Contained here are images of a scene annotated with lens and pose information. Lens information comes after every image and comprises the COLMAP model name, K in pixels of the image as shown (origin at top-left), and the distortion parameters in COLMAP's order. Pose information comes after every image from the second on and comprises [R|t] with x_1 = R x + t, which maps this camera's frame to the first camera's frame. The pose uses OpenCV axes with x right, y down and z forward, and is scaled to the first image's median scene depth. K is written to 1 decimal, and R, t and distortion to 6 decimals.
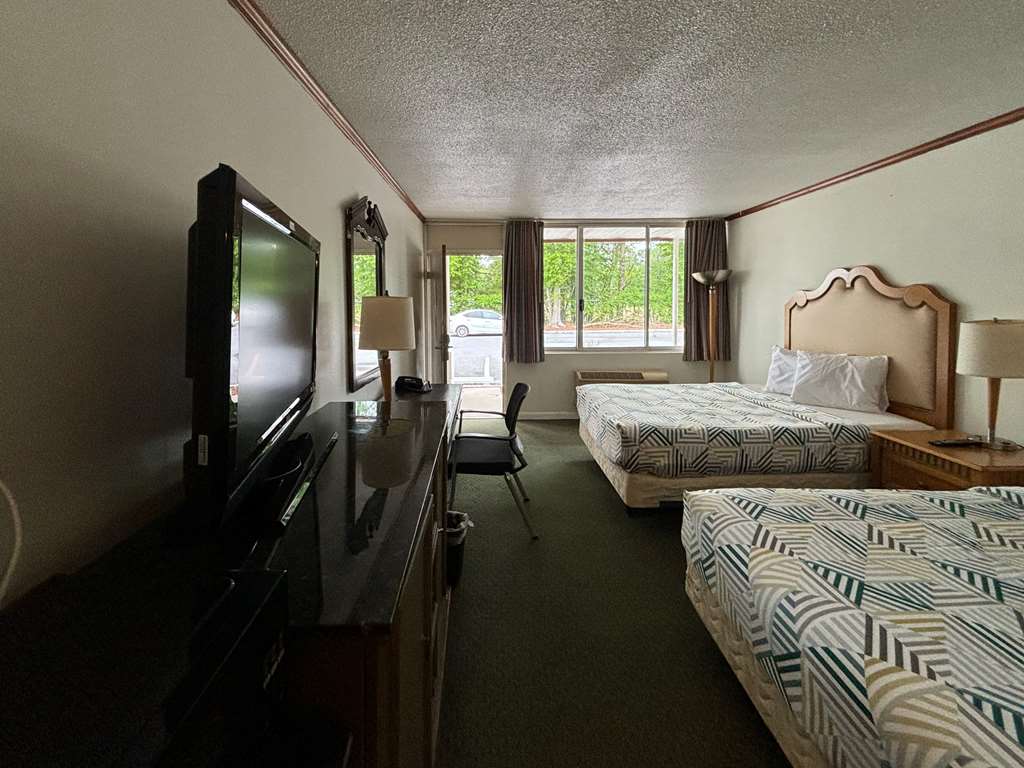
lens RADIAL K [[412.3, 0, 498.1], [0, 412.3, 328.1], [0, 0, 1]] dist [-0.001530, -0.000271]
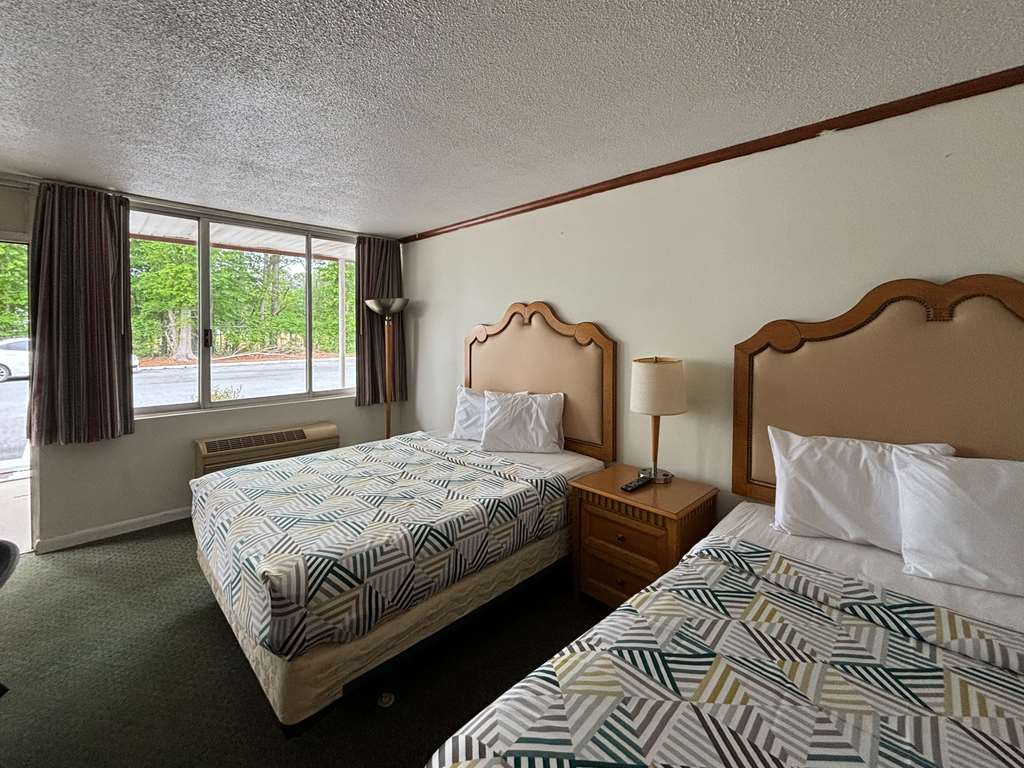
lens RADIAL K [[412.3, 0, 498.1], [0, 412.3, 328.1], [0, 0, 1]] dist [-0.001530, -0.000271]
pose [[0.707555, 0.006358, 0.706630, 0.100406], [0.038428, 0.998134, -0.047460, -0.036584], [-0.705613, 0.060735, 0.705990, 0.307288]]
